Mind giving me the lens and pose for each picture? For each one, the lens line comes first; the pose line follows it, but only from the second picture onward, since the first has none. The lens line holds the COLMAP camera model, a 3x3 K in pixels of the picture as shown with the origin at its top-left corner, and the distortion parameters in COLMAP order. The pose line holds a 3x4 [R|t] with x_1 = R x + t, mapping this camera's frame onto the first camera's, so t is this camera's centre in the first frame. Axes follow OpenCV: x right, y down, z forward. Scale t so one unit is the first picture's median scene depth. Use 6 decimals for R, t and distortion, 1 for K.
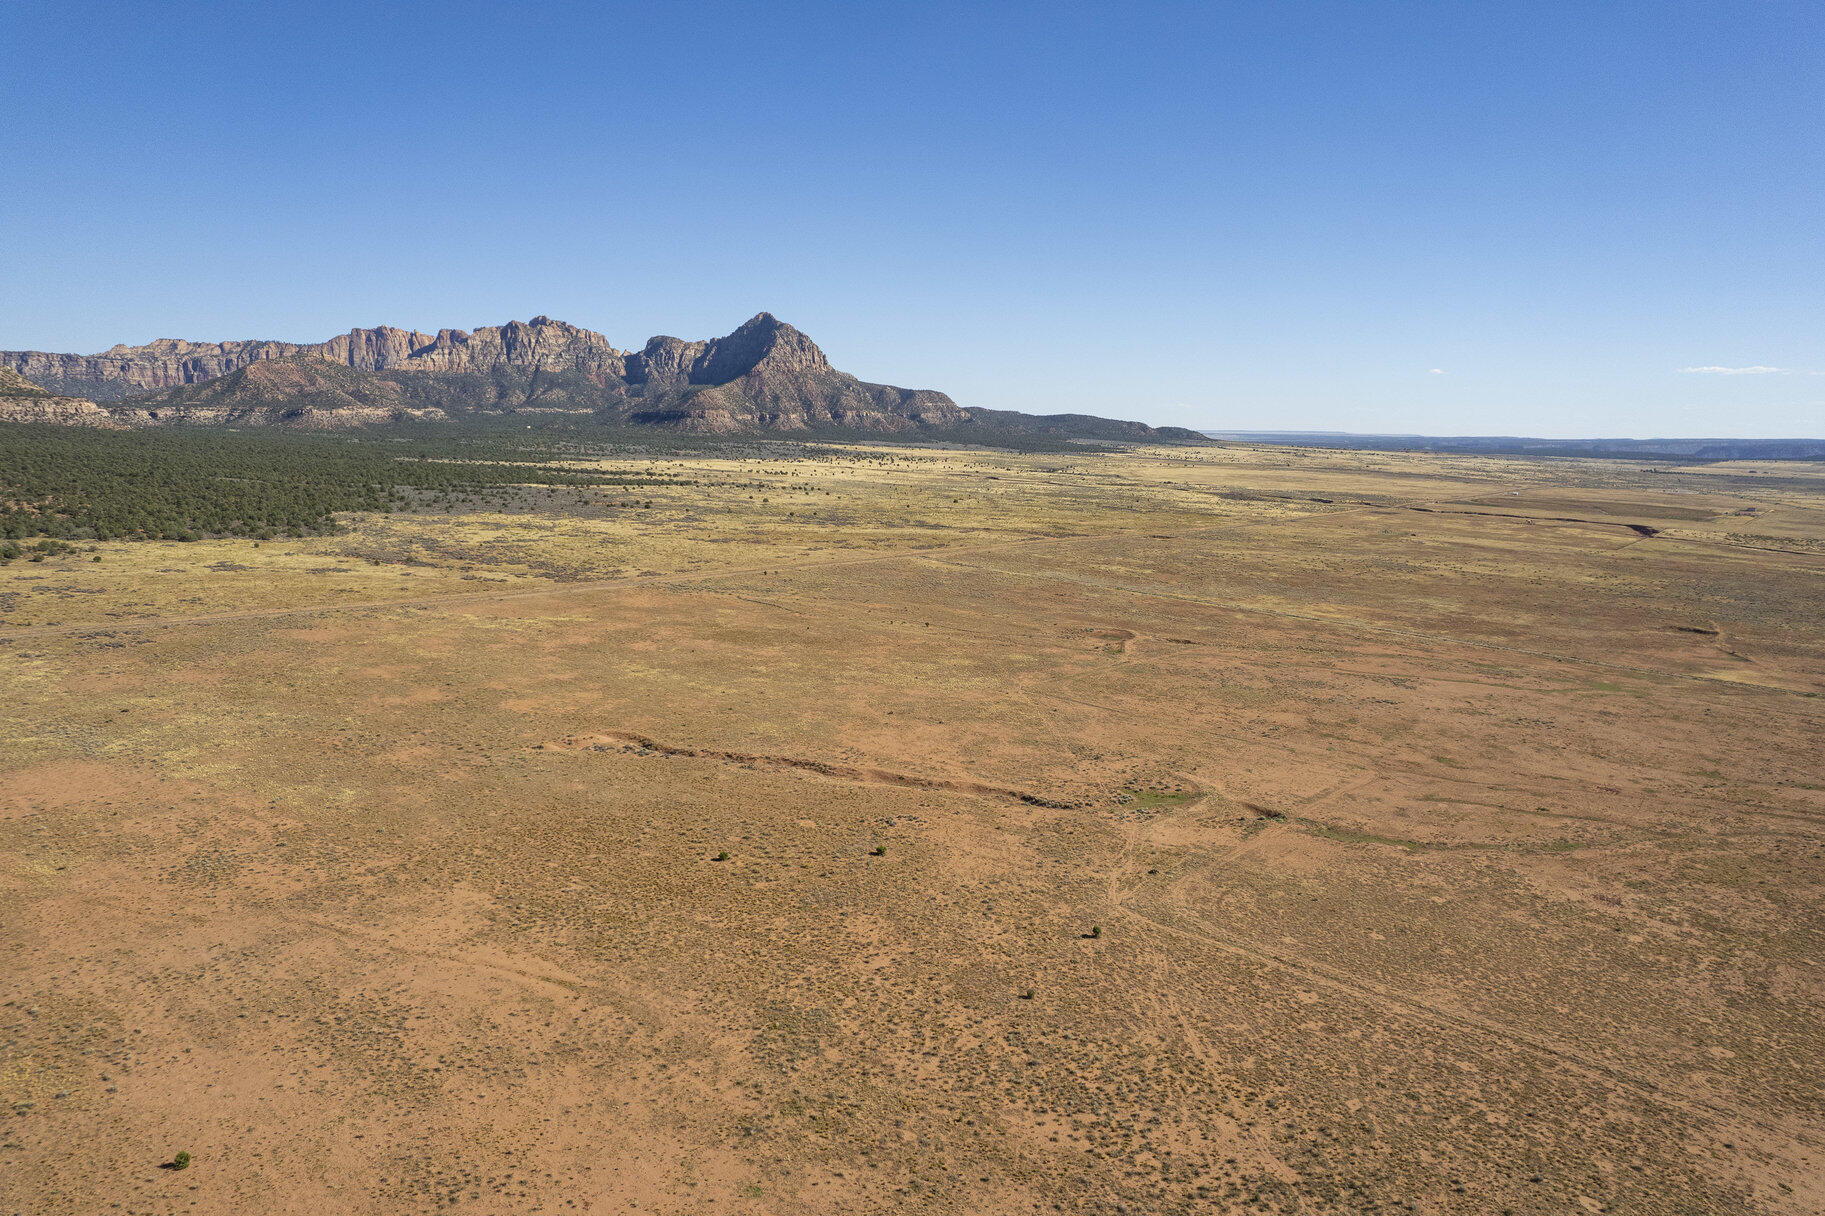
lens RADIAL K [[1166.9, 0, 910.6], [0, 1166.9, 603.5], [0, 0, 1]] dist [-0.078577, 0.072194]
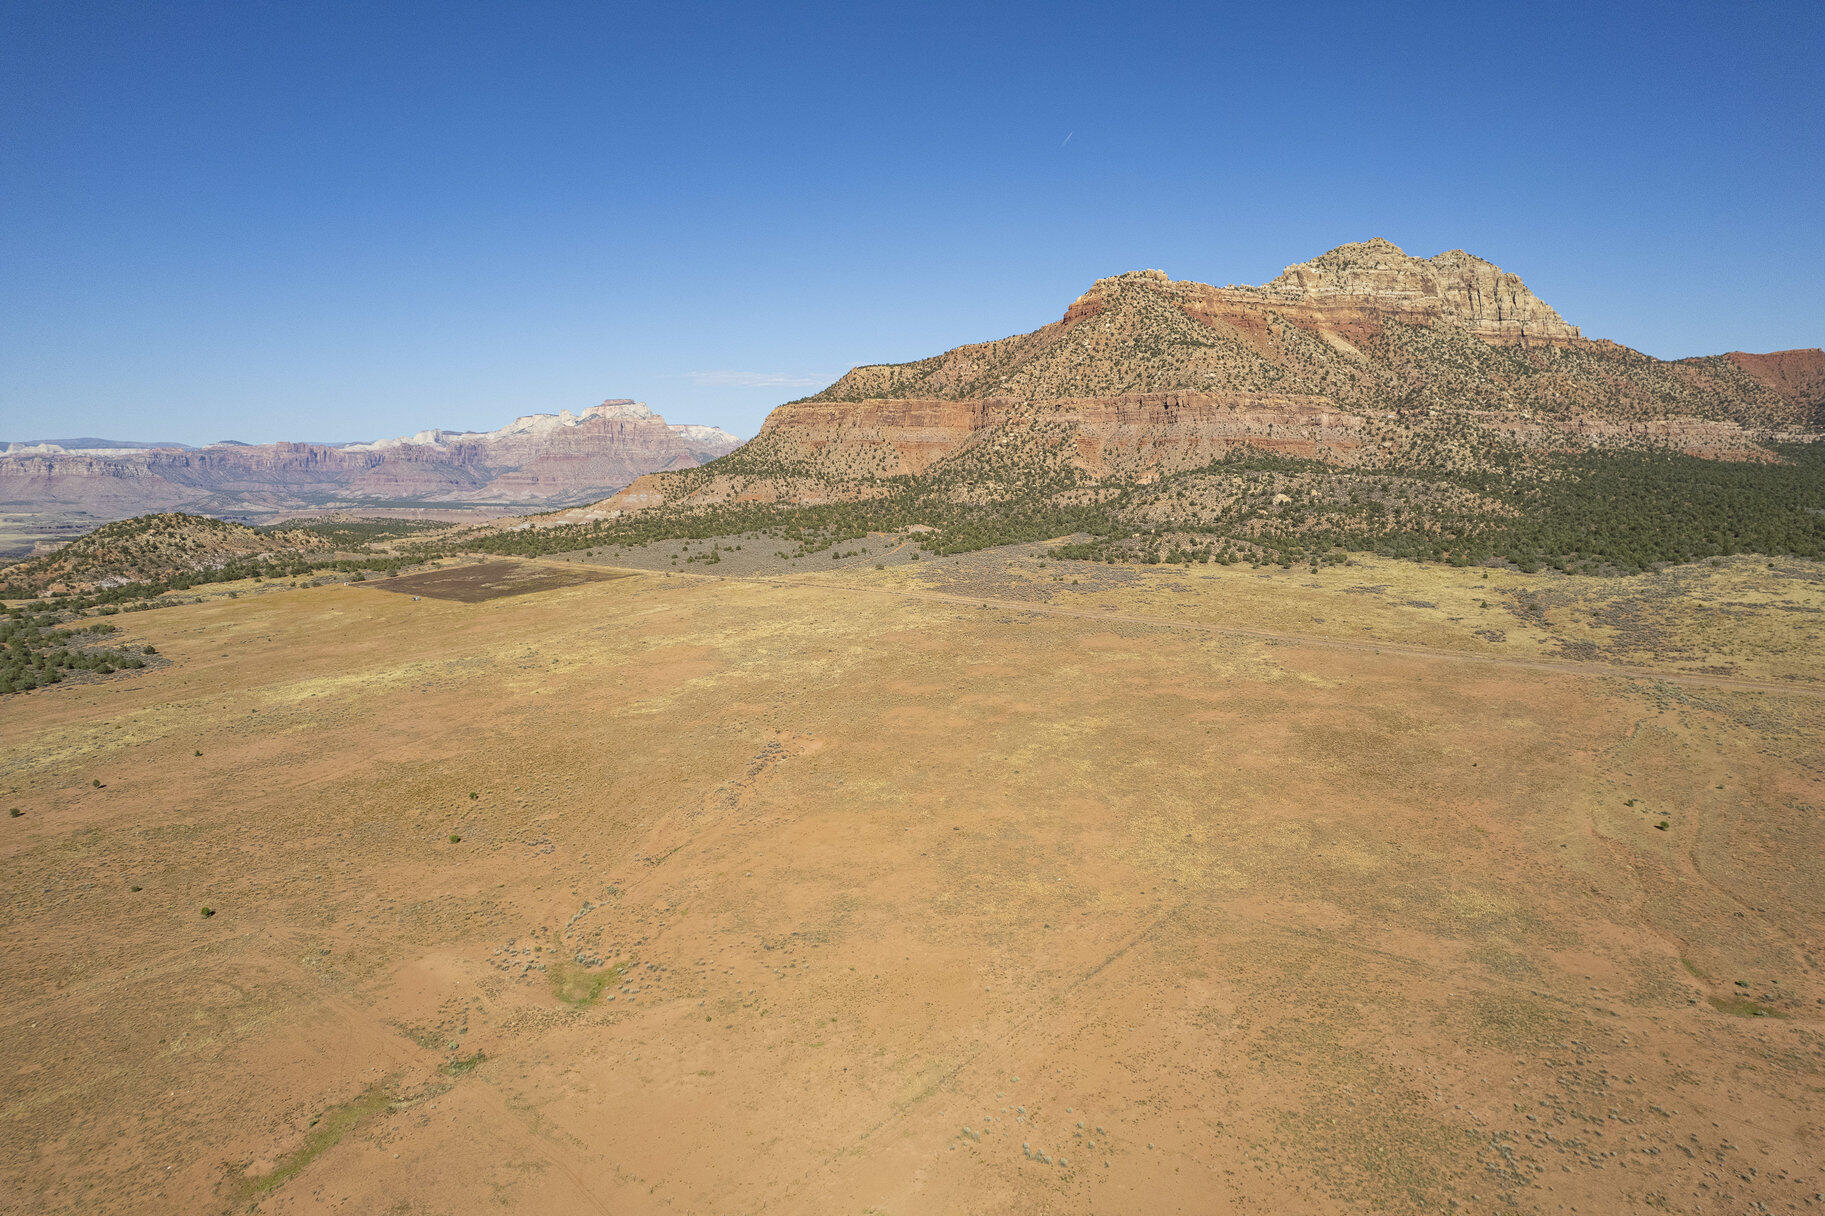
lens RADIAL K [[1168.4, 0, 912.0], [0, 1168.4, 598.2], [0, 0, 1]] dist [-0.081331, 0.075922]
pose [[0.006761, 0.103696, -0.994586, 0.055585], [-0.131732, 0.986033, 0.101908, -0.009727], [0.991262, 0.130330, 0.020327, 0.073128]]
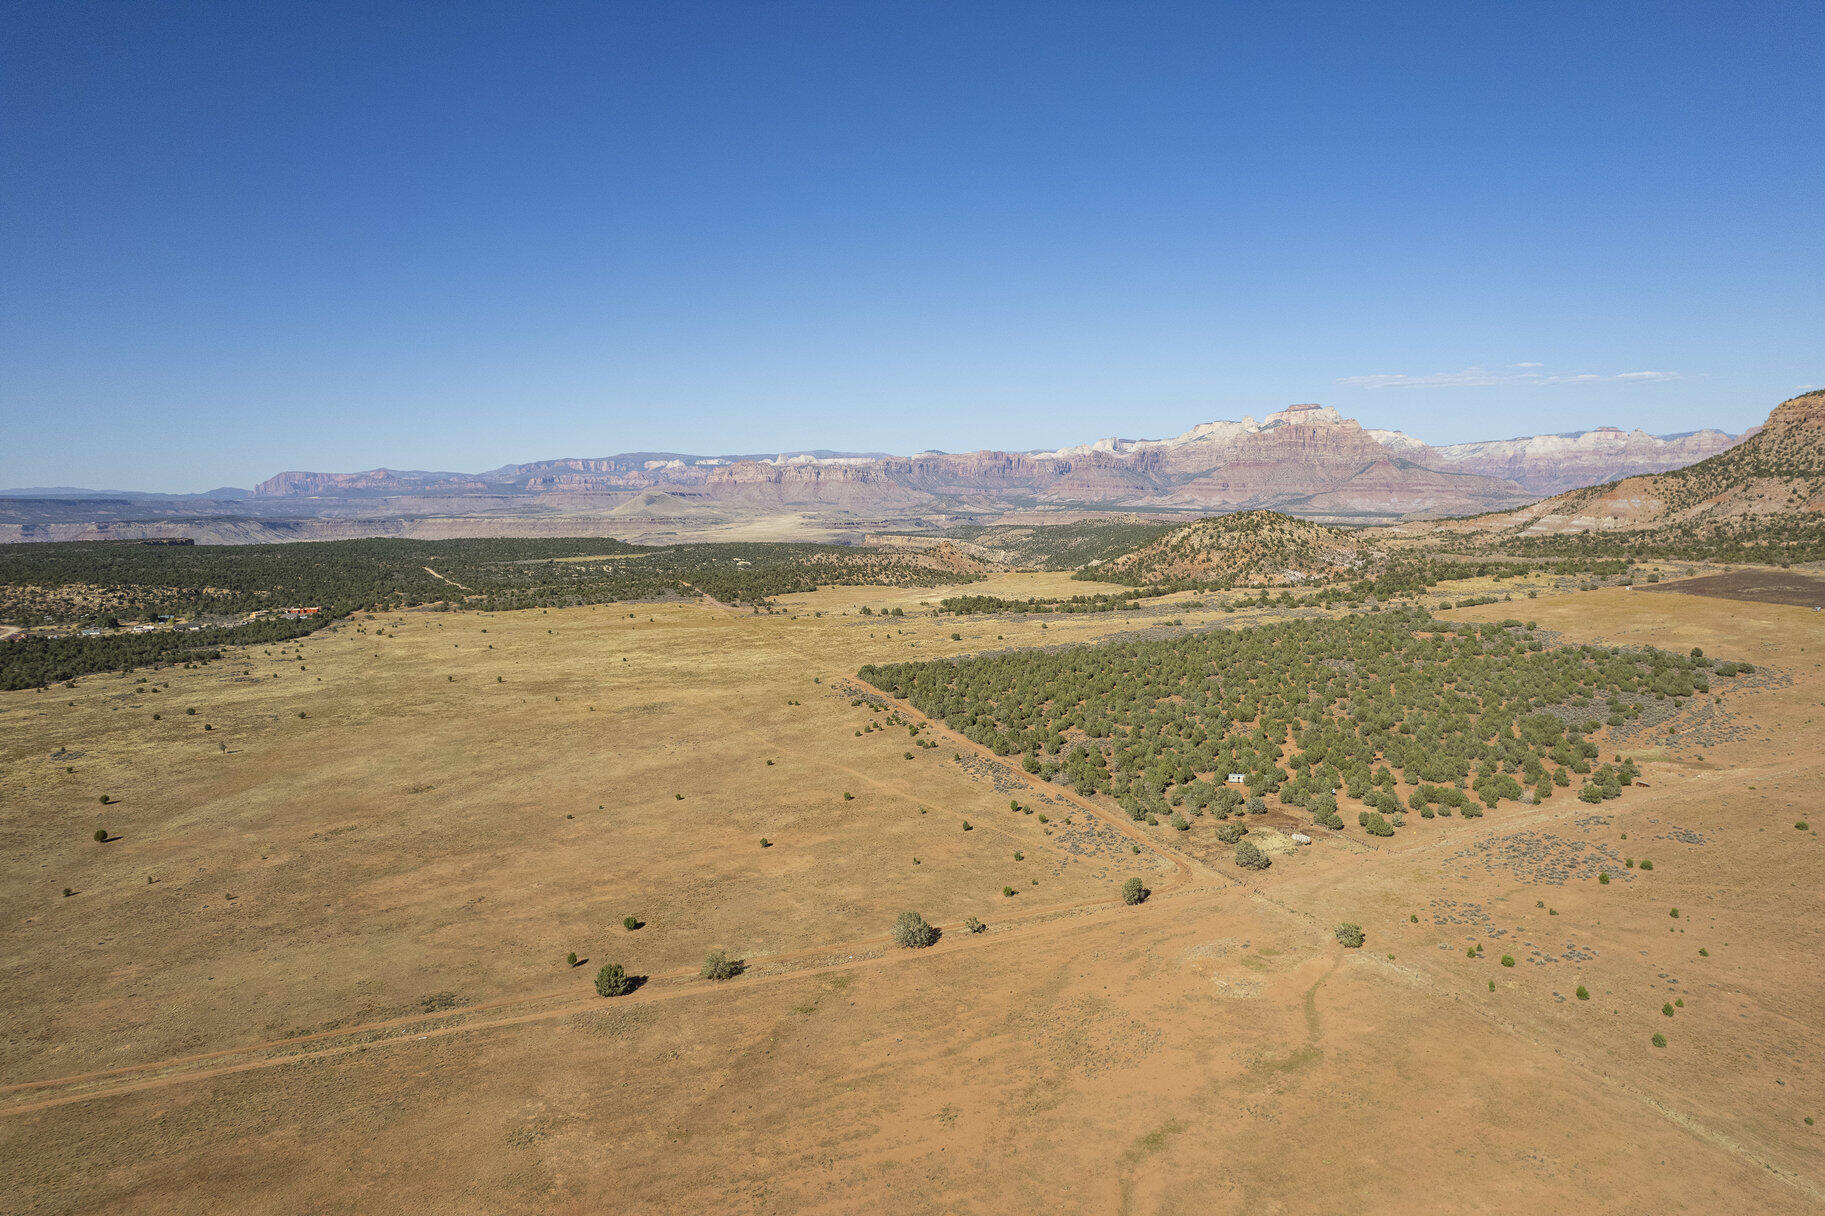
lens RADIAL K [[1169.6, 0, 910.5], [0, 1169.6, 596.2], [0, 0, 1]] dist [-0.079949, 0.074005]
pose [[-0.502413, 0.083168, -0.860618, 0.071609], [-0.112864, 0.980538, 0.160644, 0.003043], [0.857230, 0.177842, -0.483249, -0.012263]]
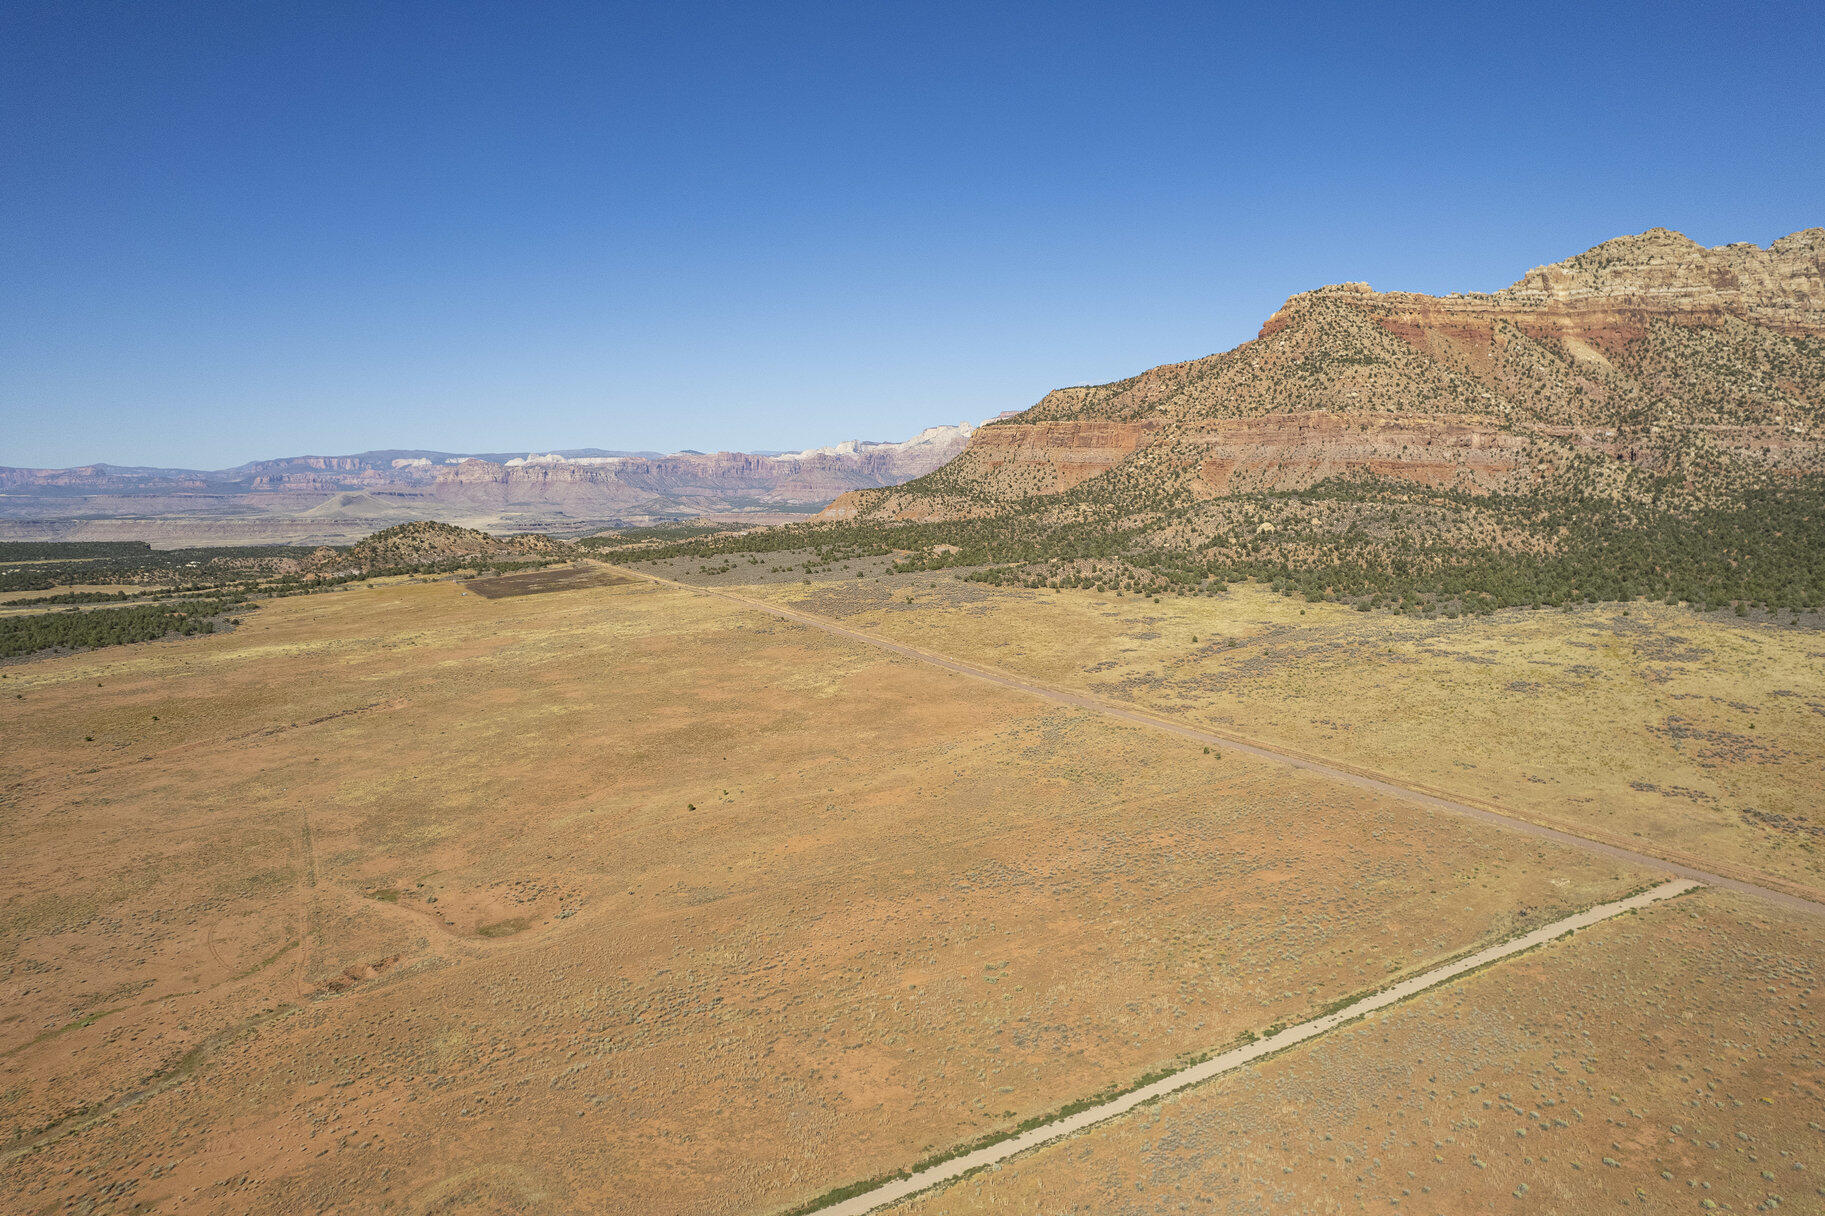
lens RADIAL K [[1170.5, 0, 909.2], [0, 1170.5, 596.3], [0, 0, 1]] dist [-0.090020, 0.086567]
pose [[-0.347379, 0.088202, -0.933568, 0.062876], [-0.128786, 0.981645, 0.140665, -0.022629], [0.928839, 0.169094, -0.329644, 0.145996]]
